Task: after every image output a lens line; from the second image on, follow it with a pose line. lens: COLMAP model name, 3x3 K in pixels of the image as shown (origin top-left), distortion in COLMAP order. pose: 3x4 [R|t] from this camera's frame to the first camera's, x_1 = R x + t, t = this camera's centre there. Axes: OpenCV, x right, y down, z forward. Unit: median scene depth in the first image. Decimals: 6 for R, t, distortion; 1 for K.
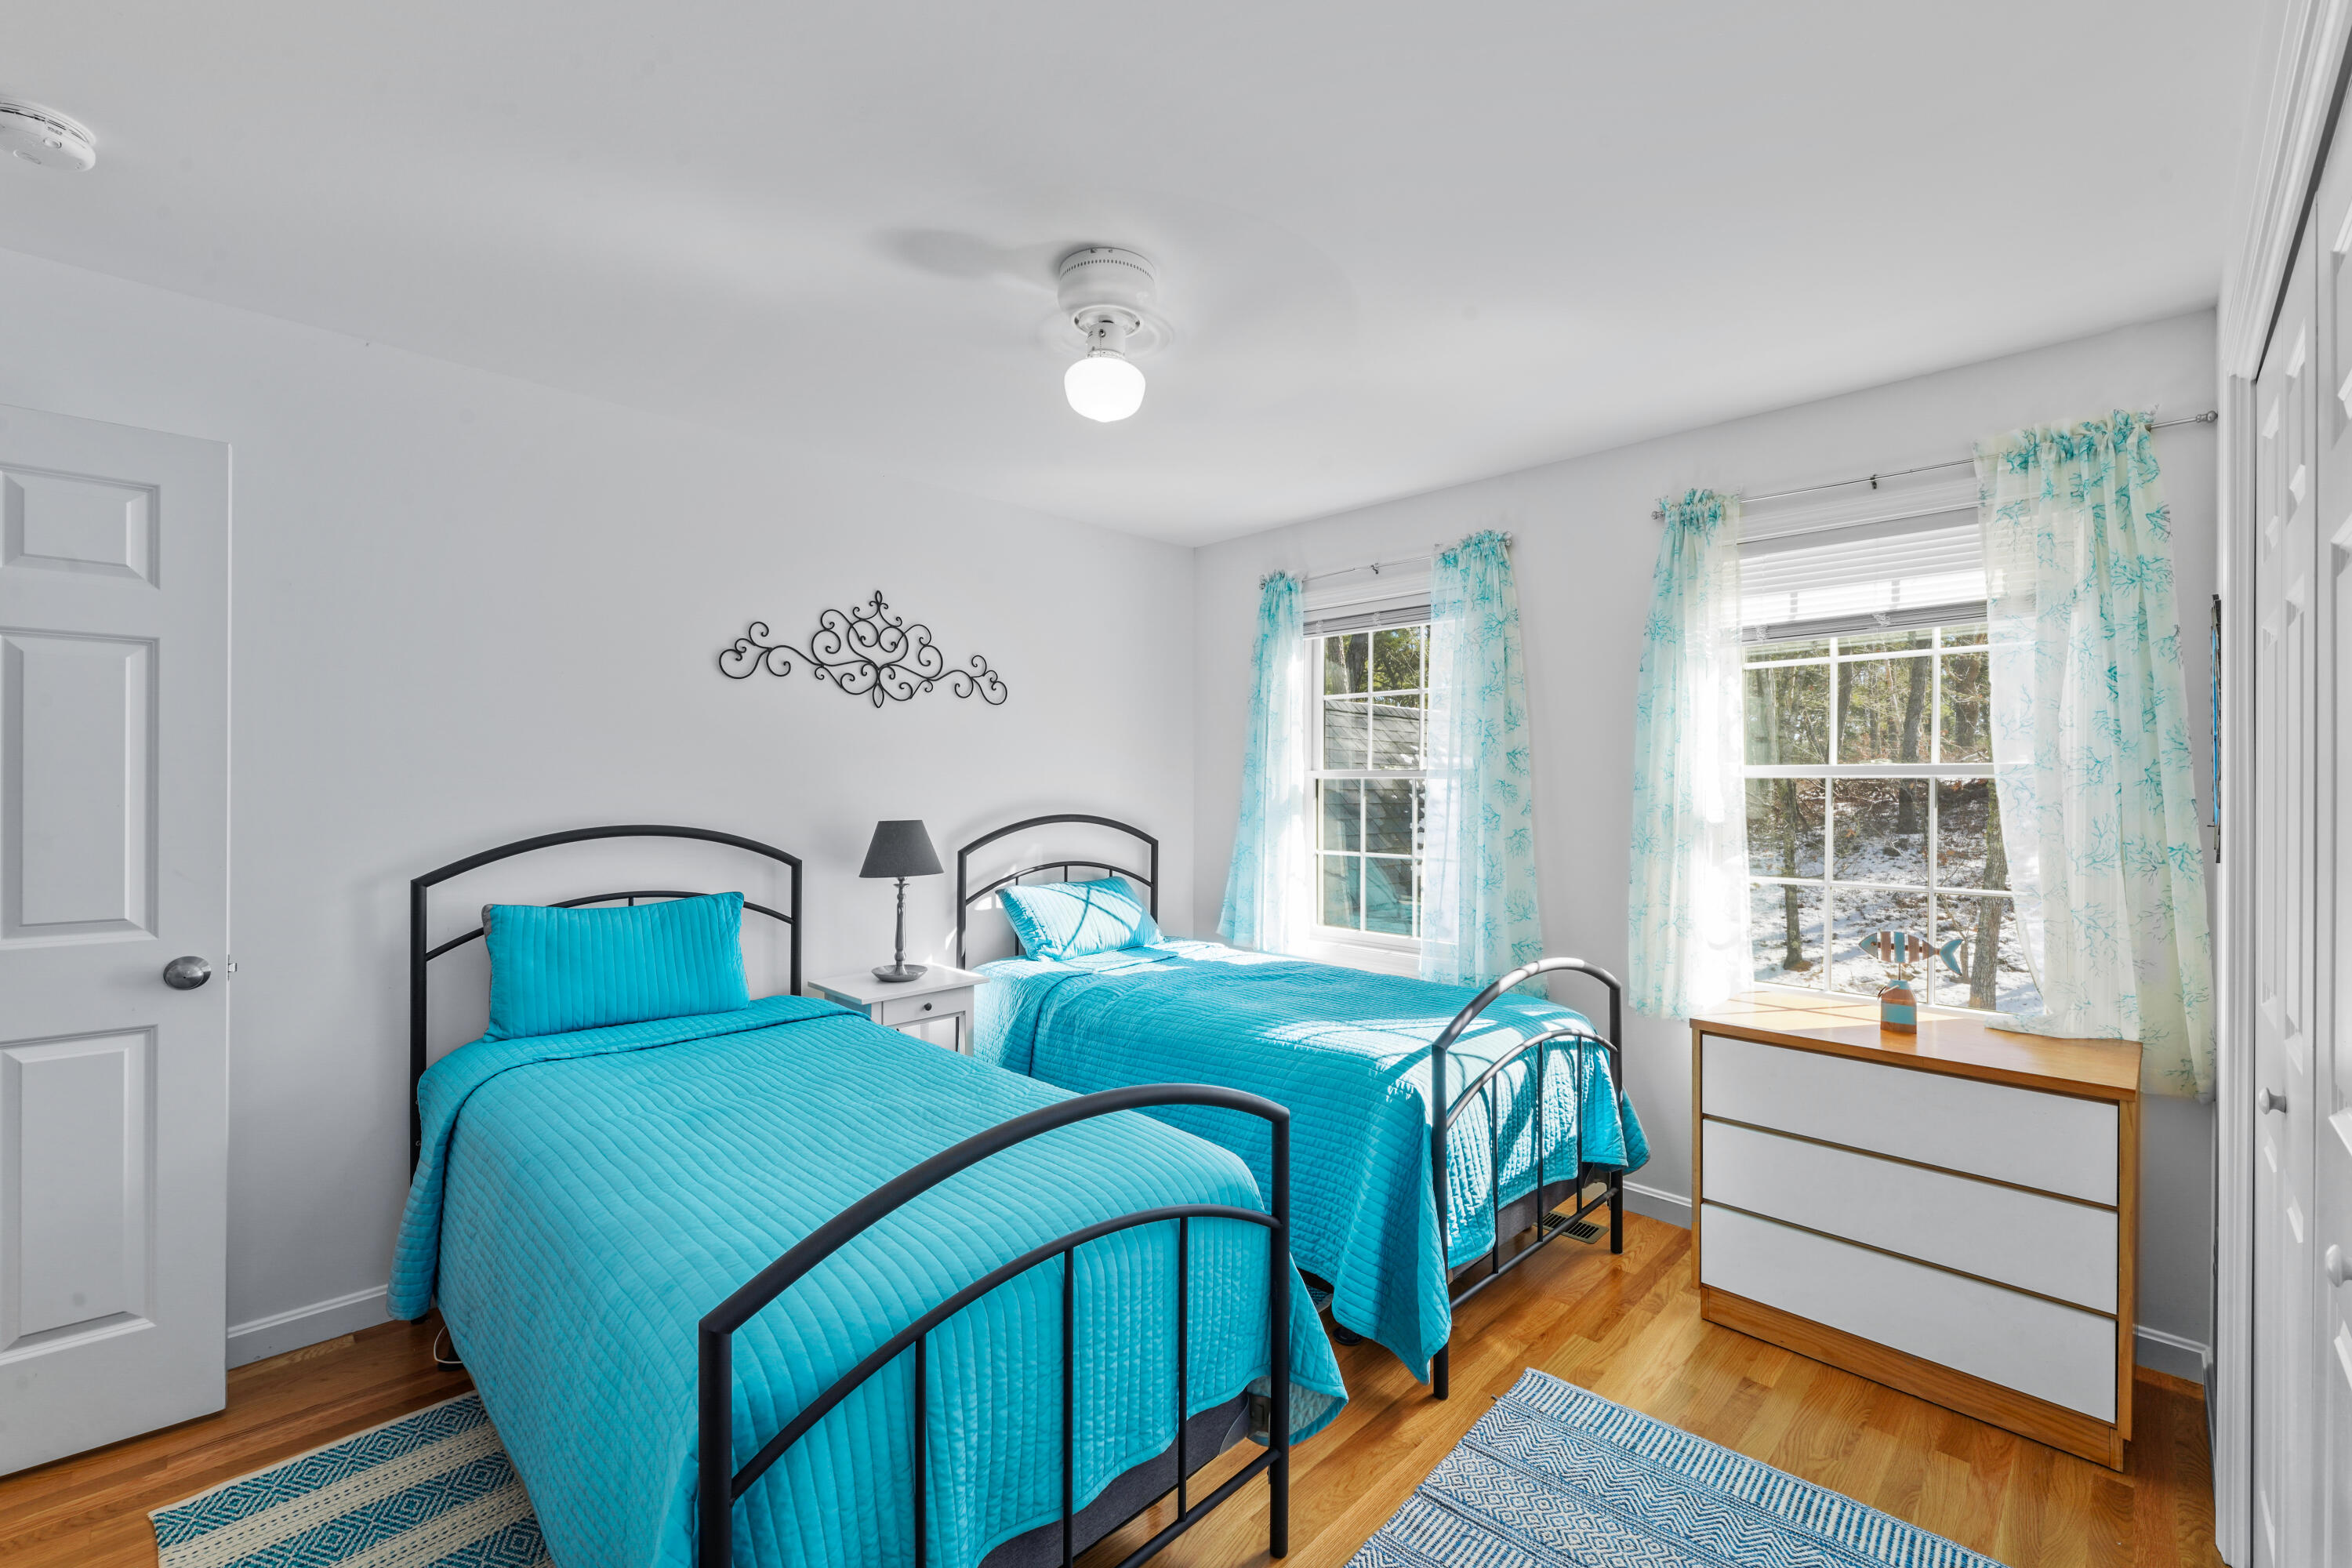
lens RADIAL K [[955.4, 0, 1176.0], [0, 955.4, 784.0], [0, 0, 1]] dist [0.002584, 0.000169]
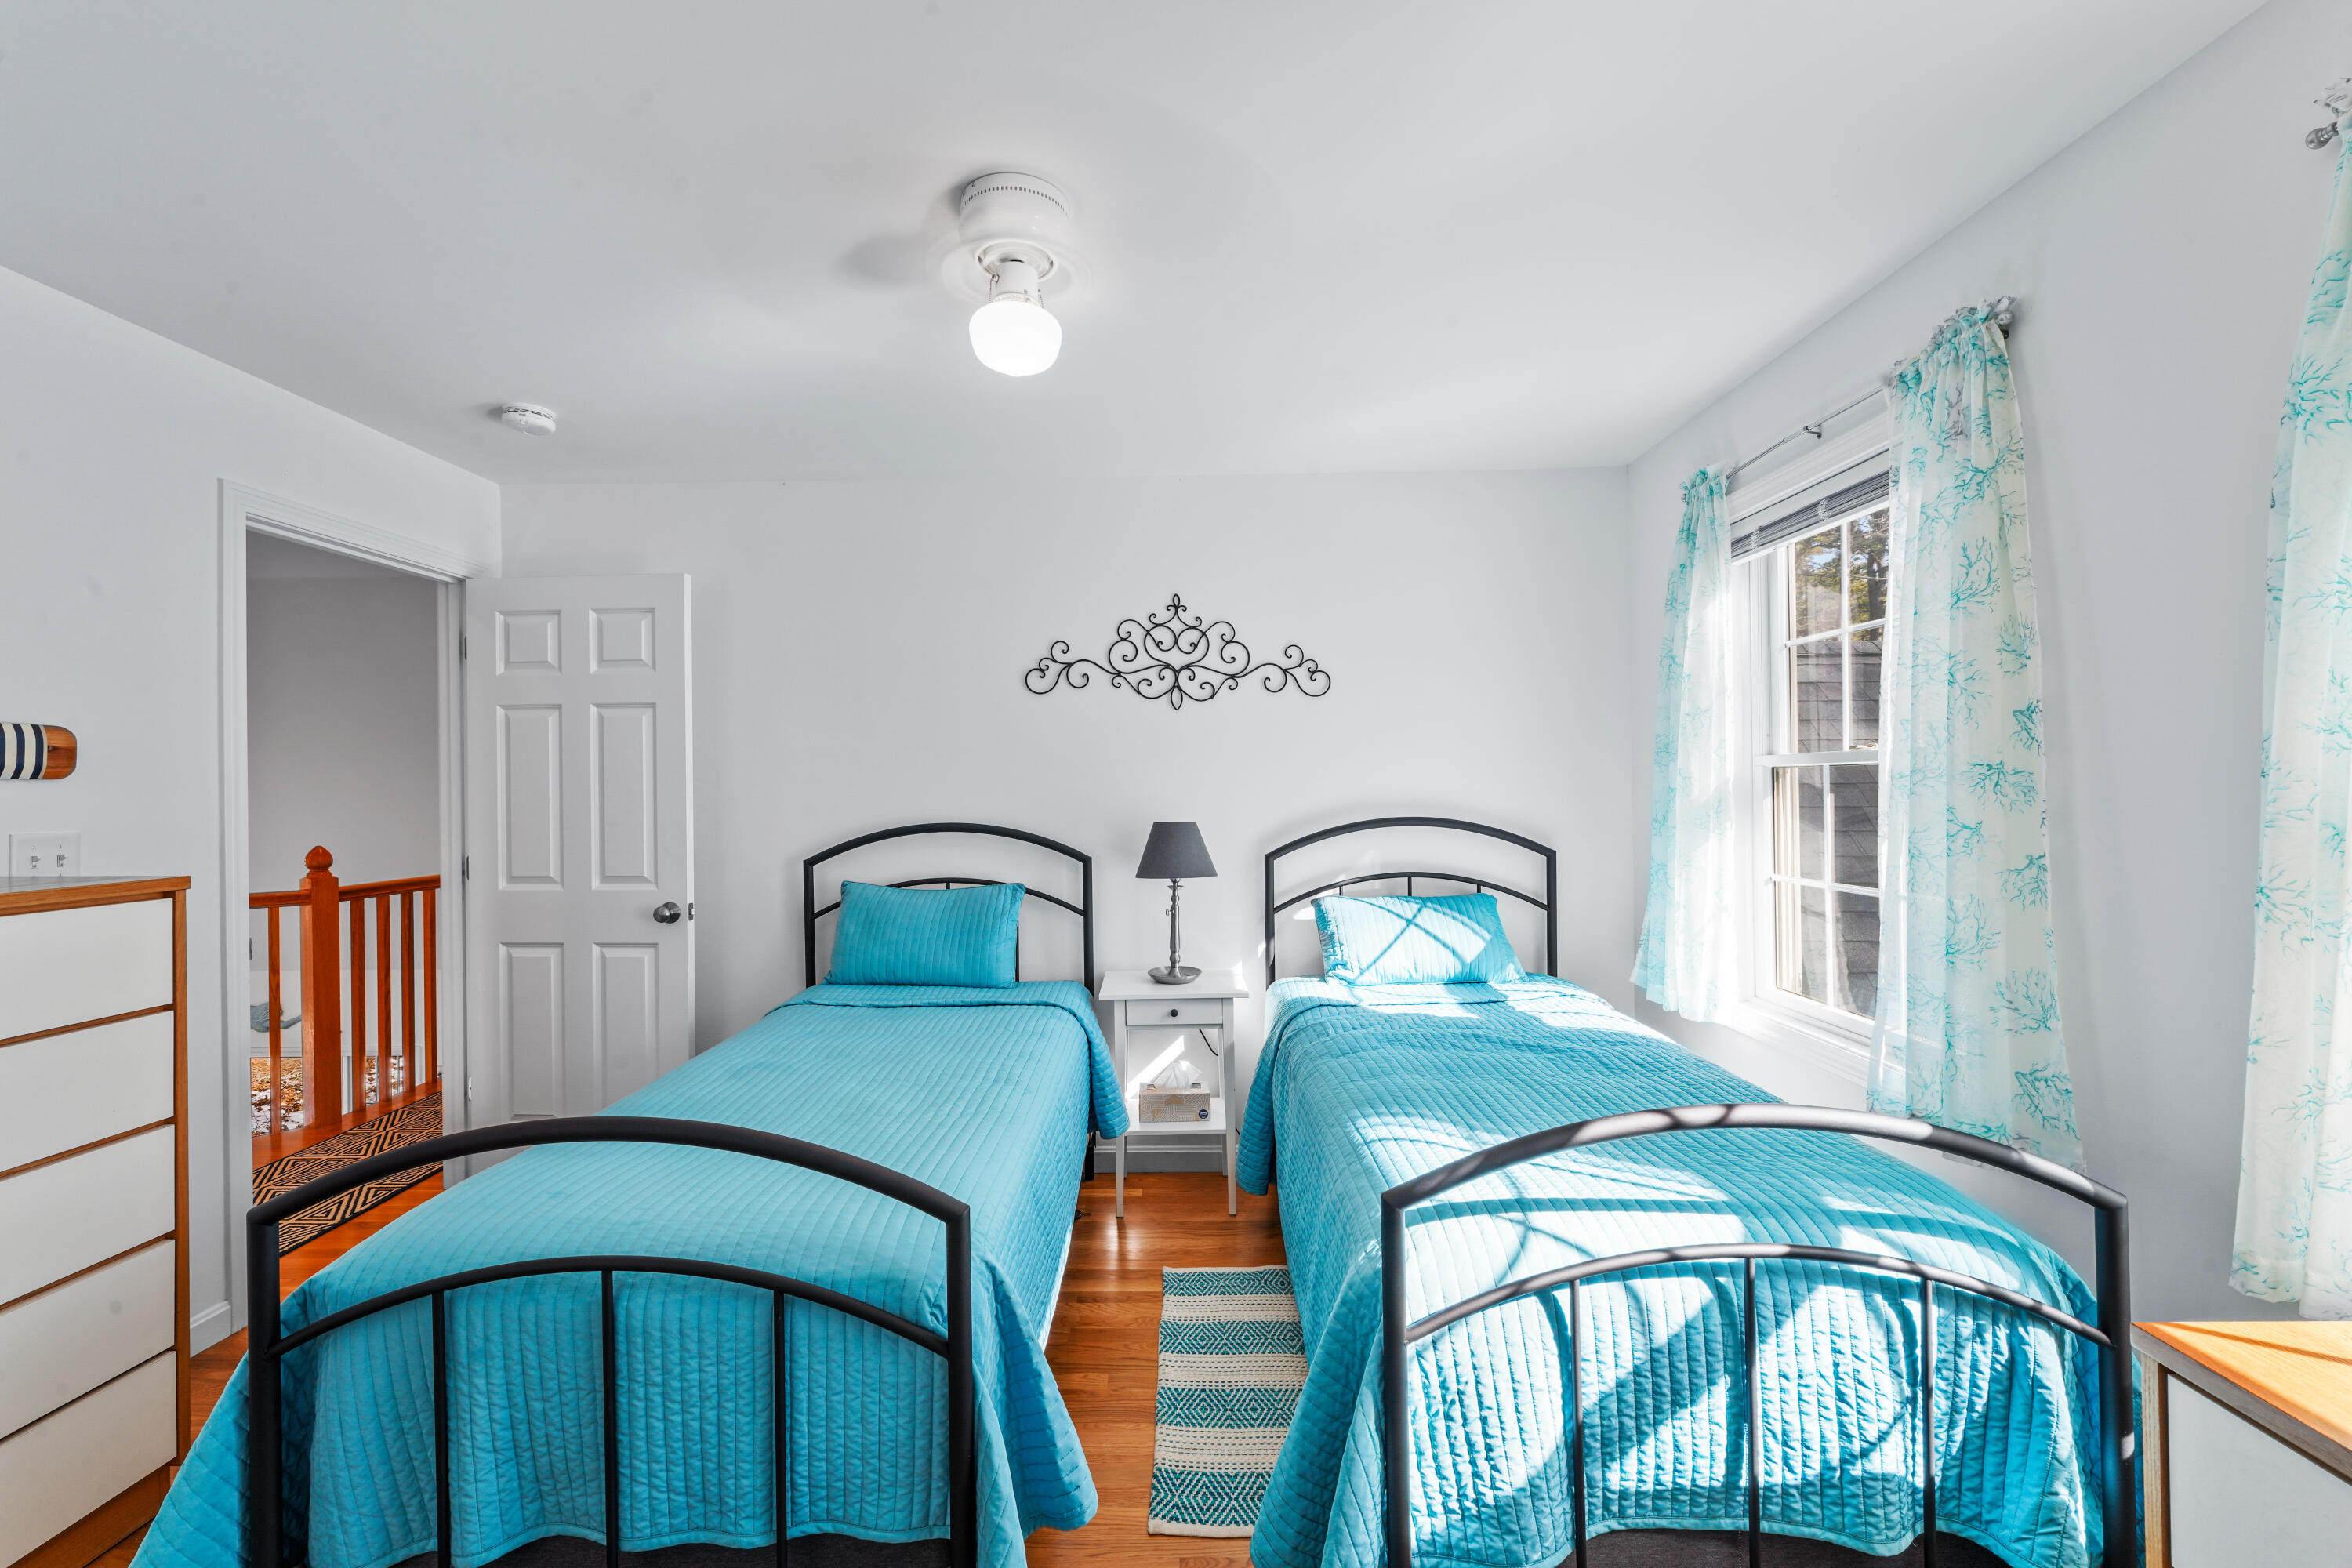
lens RADIAL K [[937.3, 0, 1175.4], [0, 937.3, 786.8], [0, 0, 1]] dist [0.000552, 0.000234]
pose [[0.701698, -0.012136, -0.712371, 0.397354], [0.015350, 0.999880, -0.001914, 0.003359], [0.712309, -0.009592, 0.701801, 0.306957]]
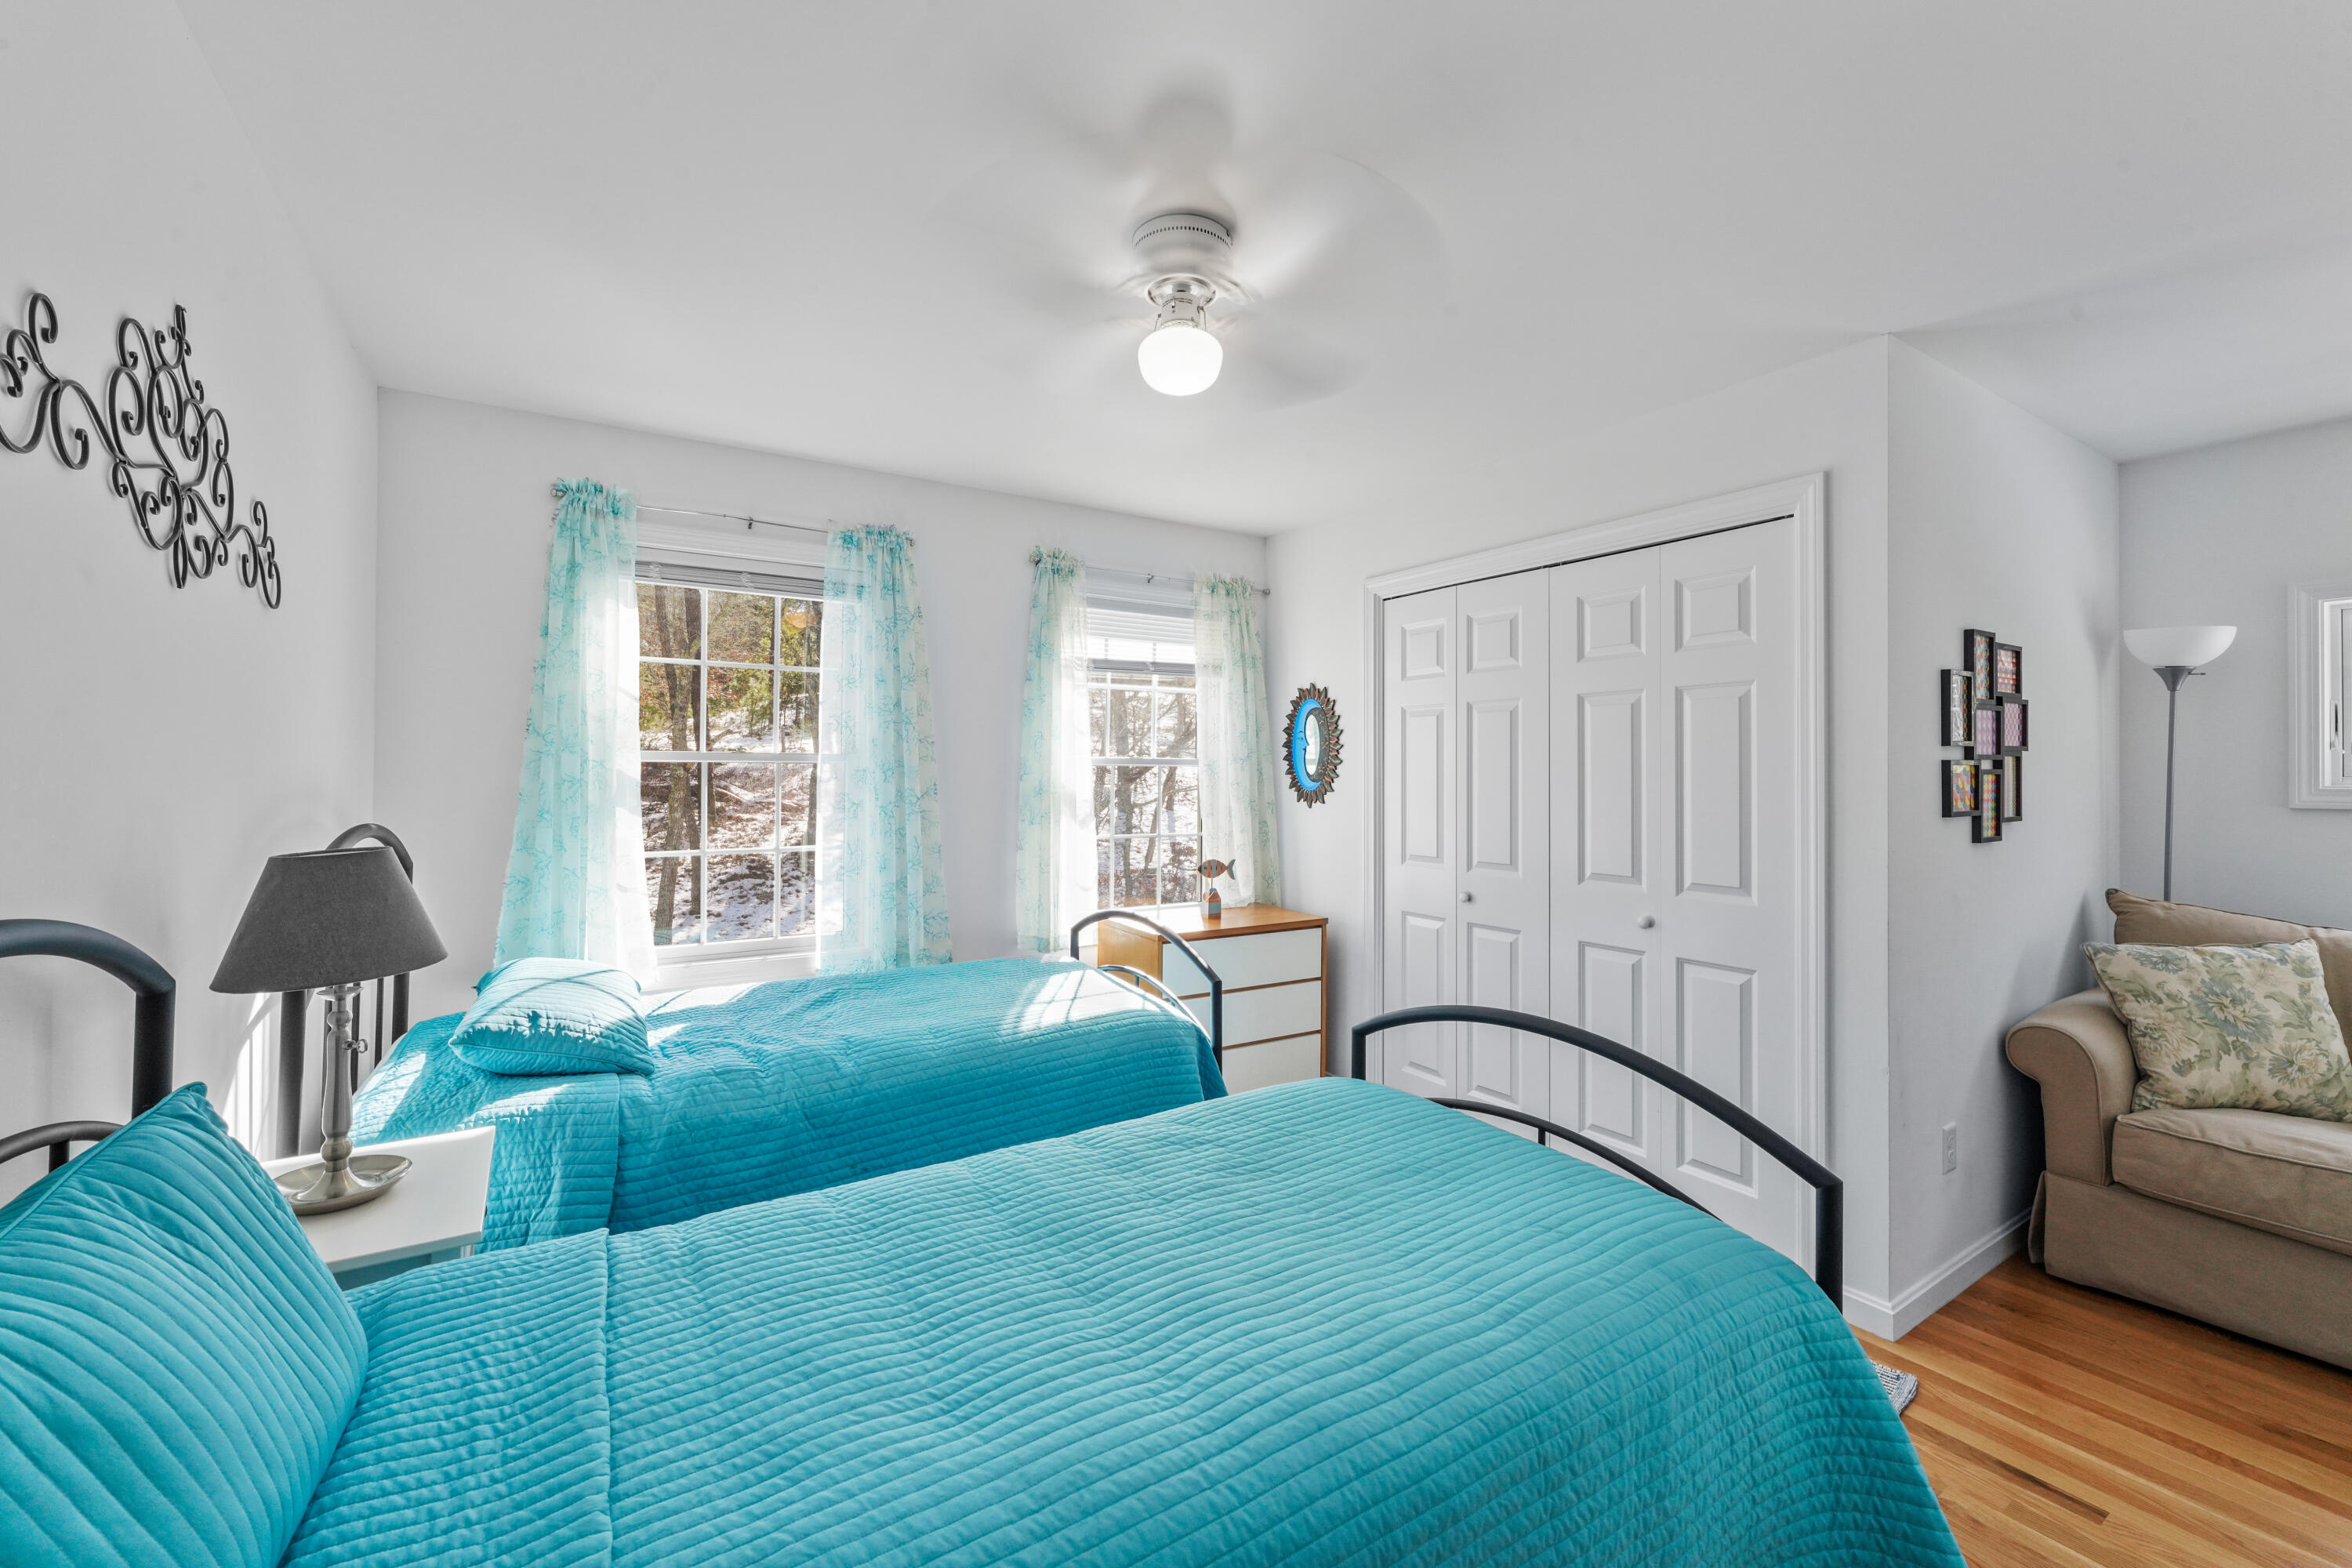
lens RADIAL K [[949.2, 0, 1175.4], [0, 949.2, 759.6], [0, 0, 1]] dist [0.000755, -0.000444]
pose [[0.211622, 0.008570, 0.977314, -0.626686], [-0.001777, 0.999963, -0.008384, -0.004315], [-0.977350, 0.000038, 0.211630, 0.503211]]
